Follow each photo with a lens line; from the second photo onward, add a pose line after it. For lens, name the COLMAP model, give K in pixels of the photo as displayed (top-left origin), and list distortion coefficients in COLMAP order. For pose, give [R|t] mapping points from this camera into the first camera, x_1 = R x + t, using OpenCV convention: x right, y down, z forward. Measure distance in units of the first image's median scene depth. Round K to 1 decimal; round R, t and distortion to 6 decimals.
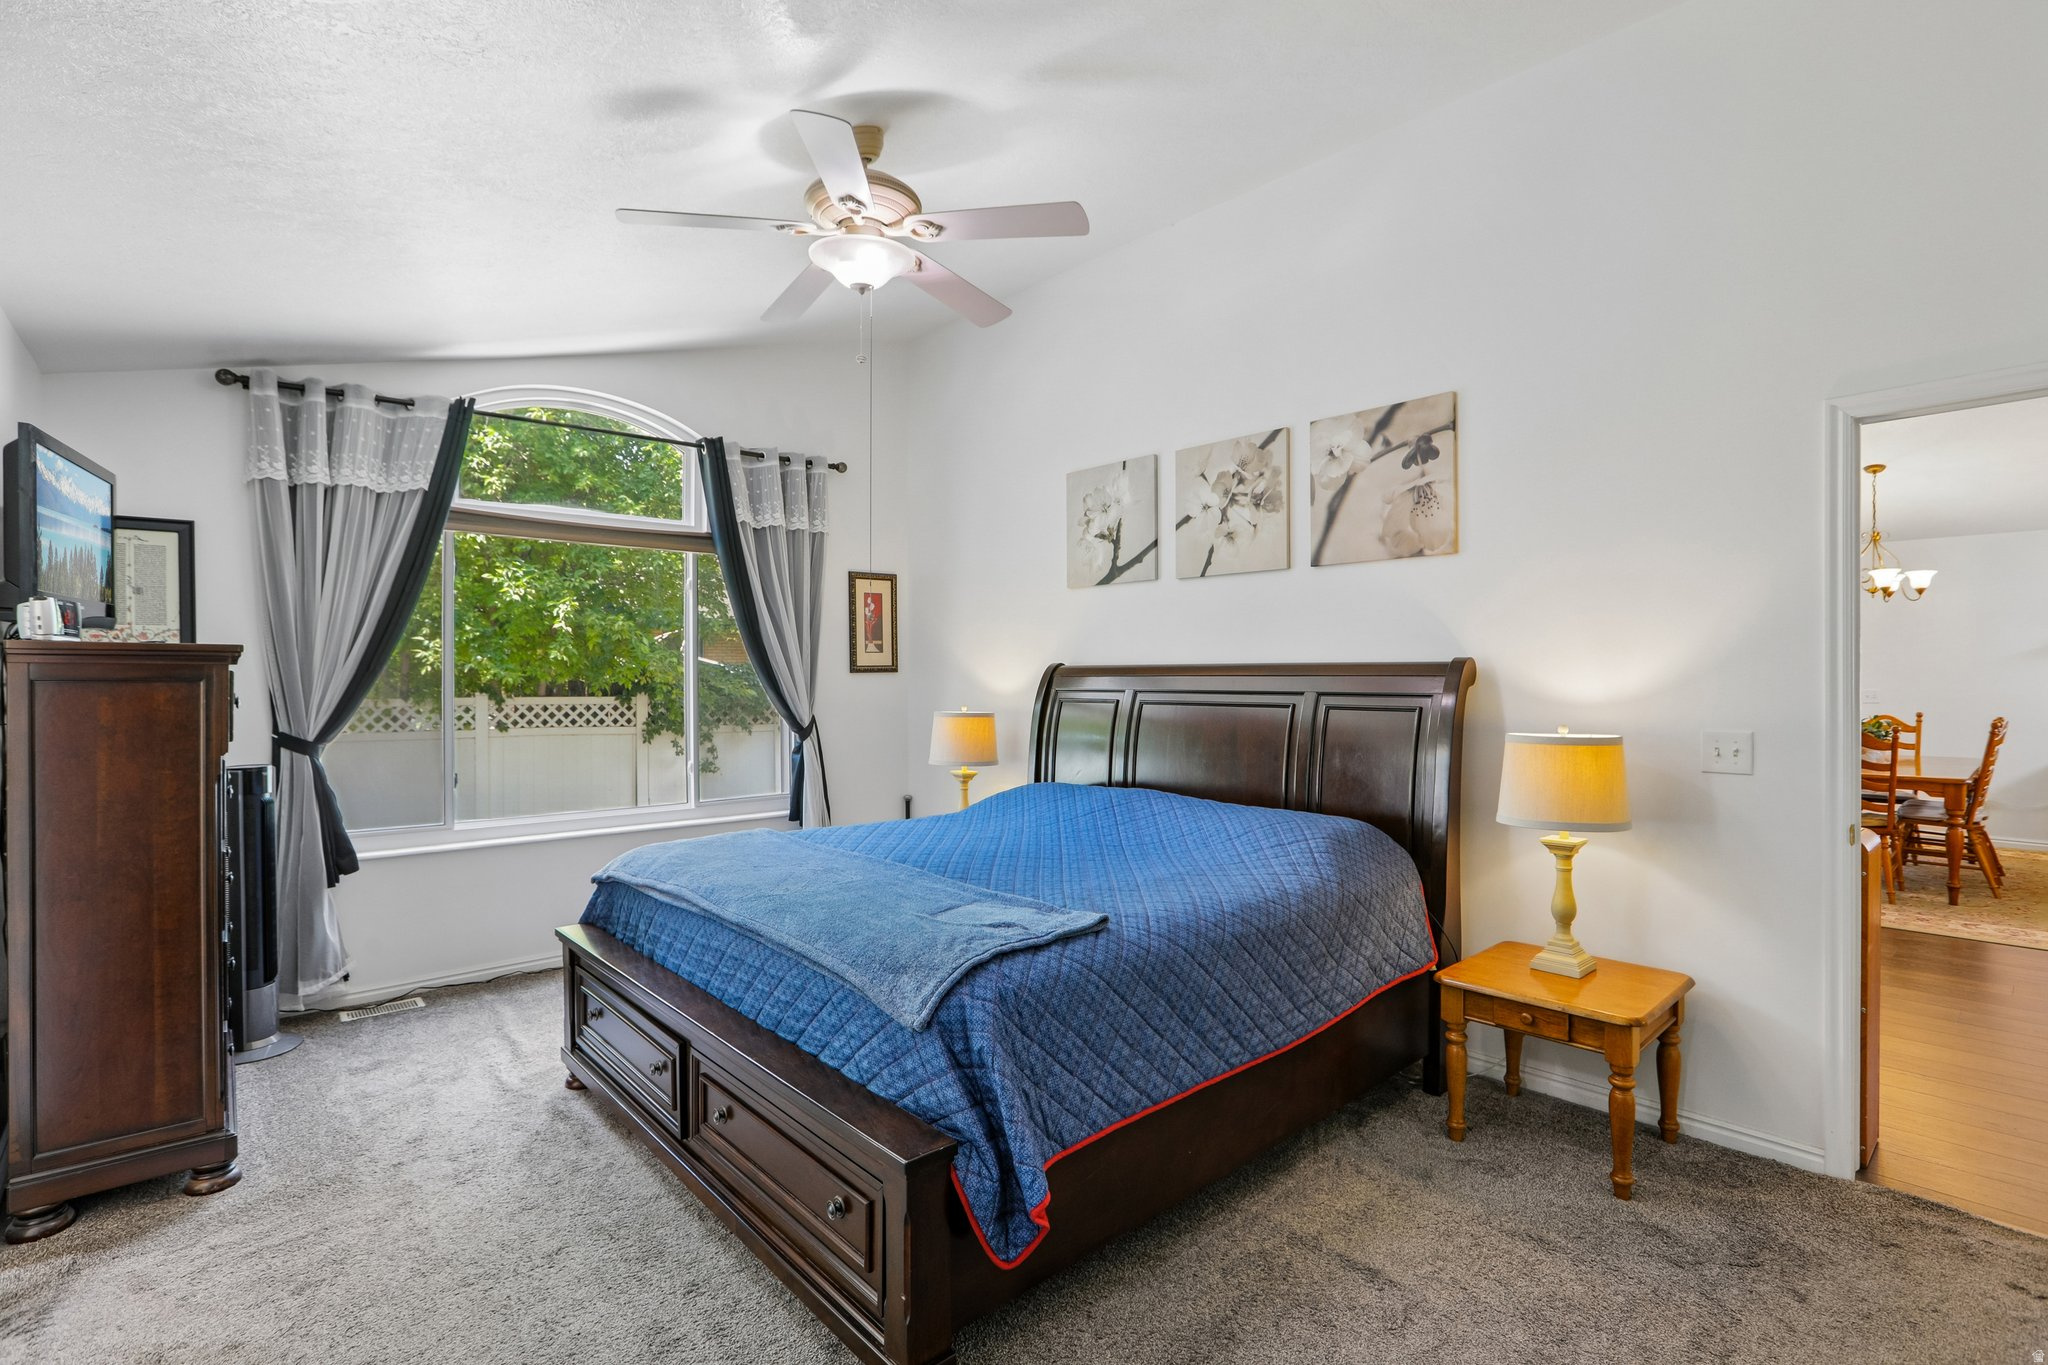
lens RADIAL K [[983.5, 0, 1031.9], [0, 983.5, 691.1], [0, 0, 1]] dist [-0.055087, 0.027320]
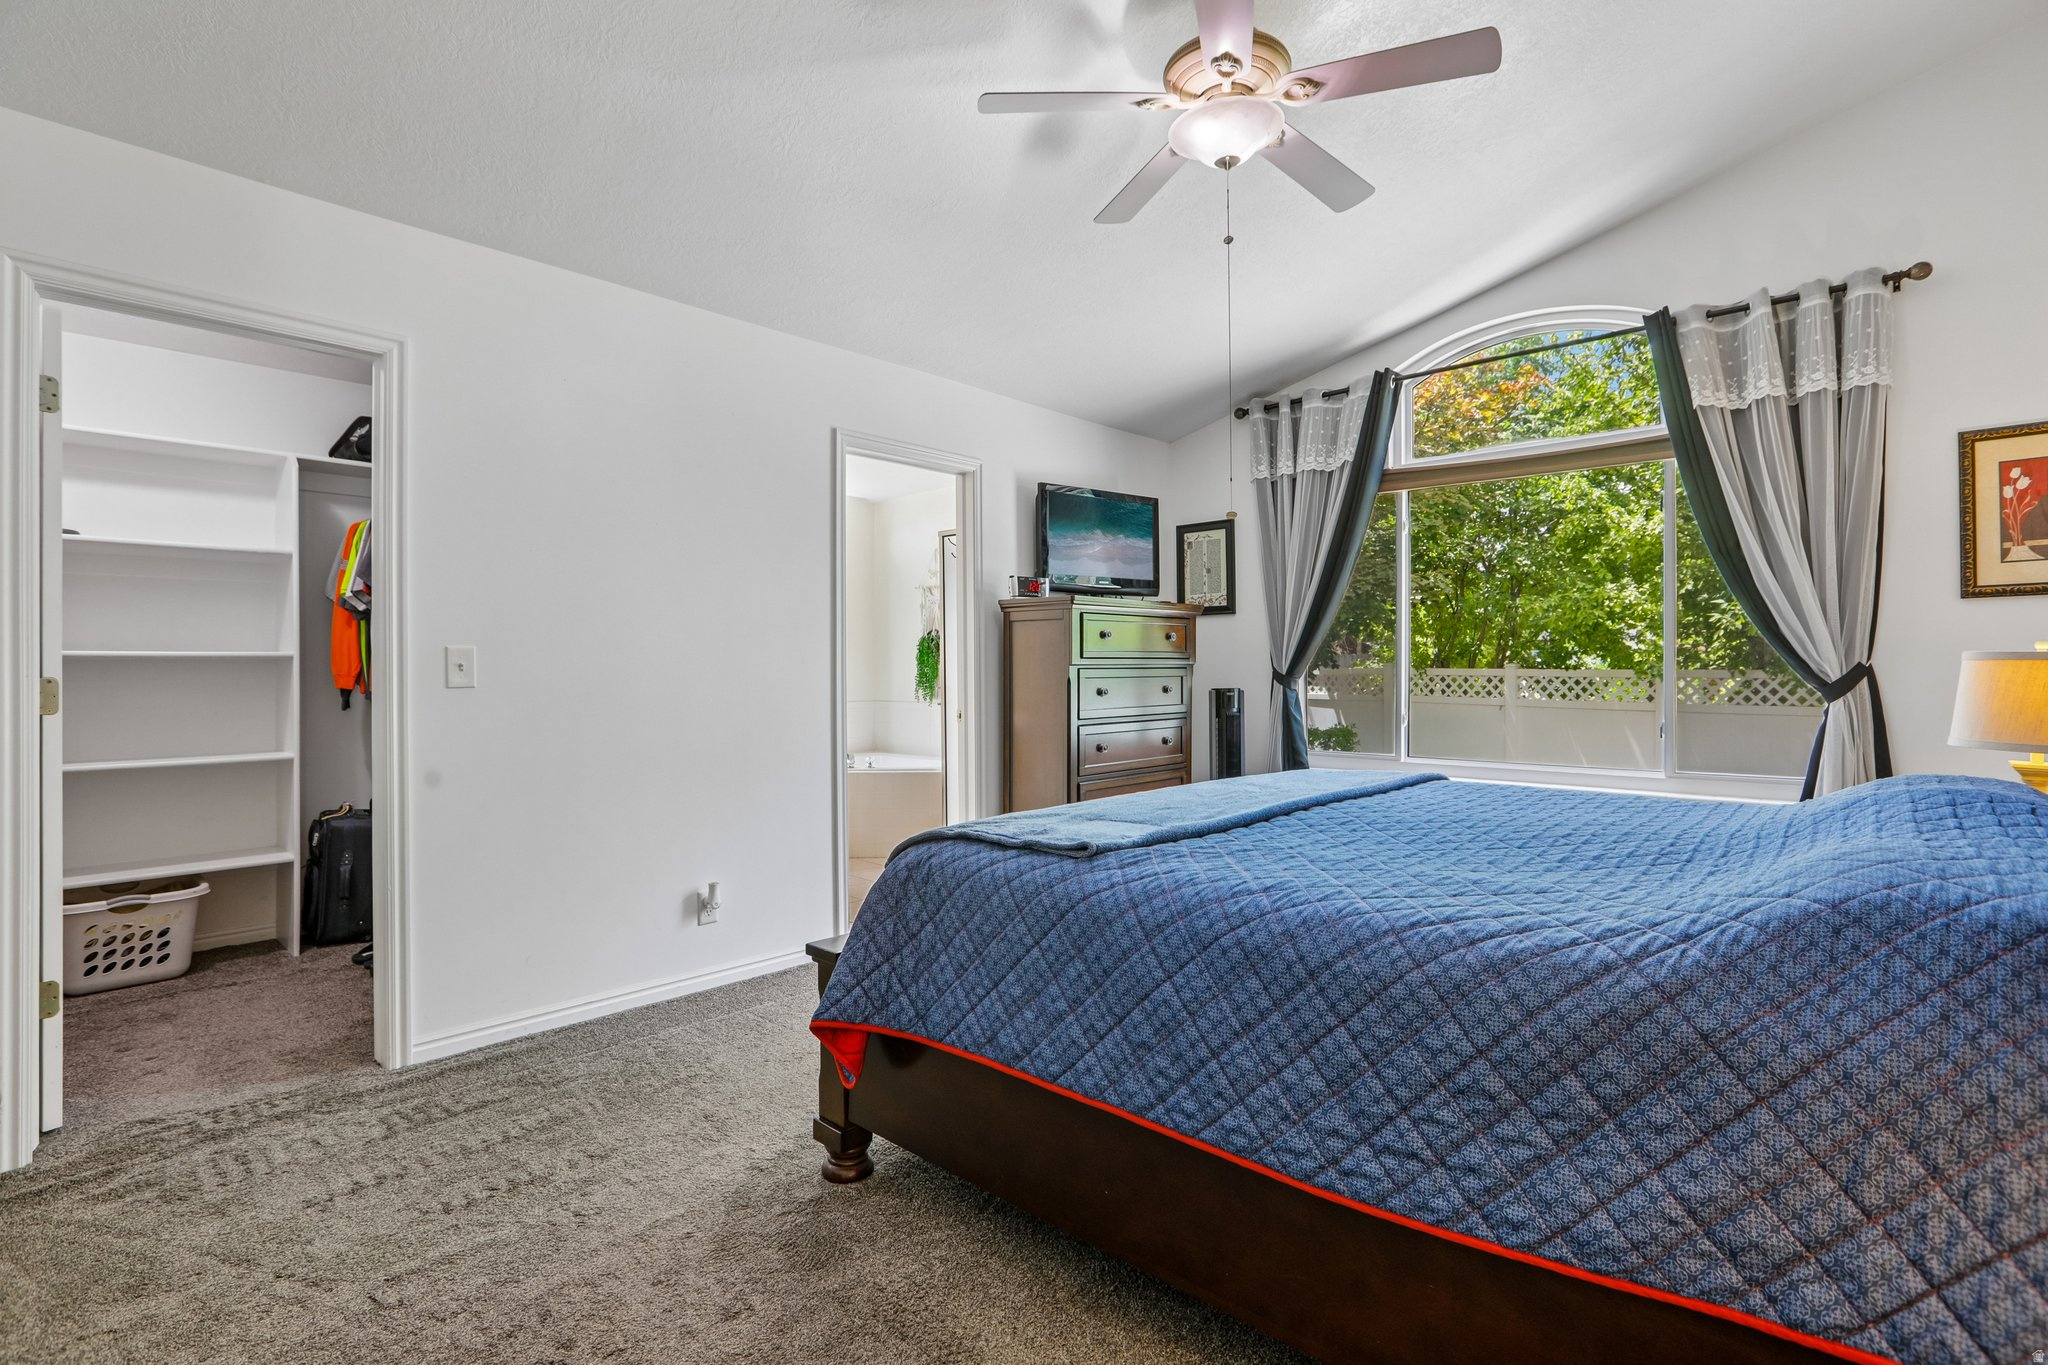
lens RADIAL K [[958.1, 0, 1024.0], [0, 958.1, 682.5], [0, 0, 1]] dist [0.001118, 0.000183]
pose [[0.109433, 0.015100, -0.993879, 0.399176], [-0.016722, 0.999771, 0.013348, 0.041454], [0.993854, 0.015159, 0.109660, 0.400684]]
